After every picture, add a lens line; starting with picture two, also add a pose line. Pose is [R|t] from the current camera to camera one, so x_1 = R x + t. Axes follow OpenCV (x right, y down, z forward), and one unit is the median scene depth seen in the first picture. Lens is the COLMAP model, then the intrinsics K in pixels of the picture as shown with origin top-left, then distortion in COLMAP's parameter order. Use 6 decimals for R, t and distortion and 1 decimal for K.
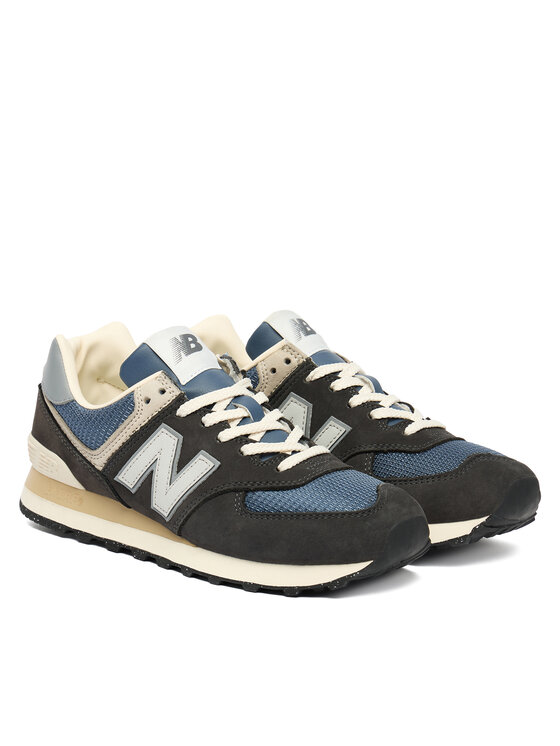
lens RADIAL K [[2177.4, 0, 280.0], [0, 2177.4, 373.0], [0, 0, 1]] dist [-0.002350, 0.042856]
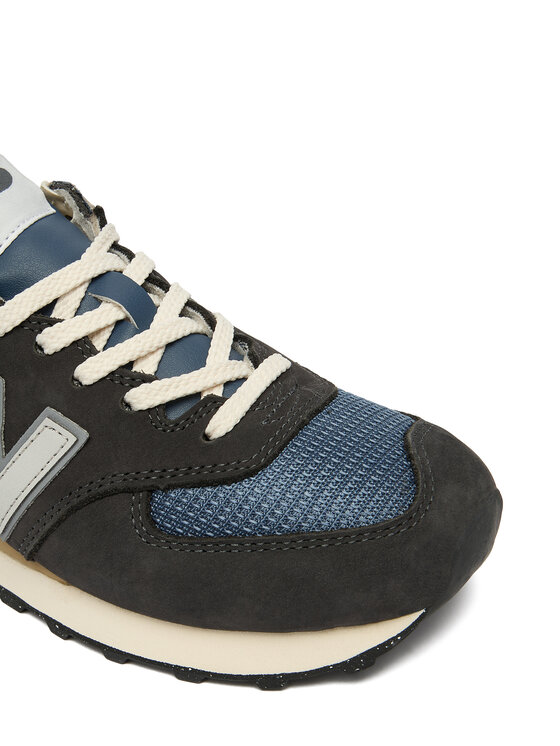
lens RADIAL K [[1415.8, 0, 280.0], [0, 1415.8, 373.0], [0, 0, 1]] dist [-0.023922, -0.041942]
pose [[0.983018, -0.154612, 0.098845, -0.013904], [0.116413, 0.941791, 0.315400, -0.069194], [-0.141856, -0.298537, 0.943797, 0.682986]]
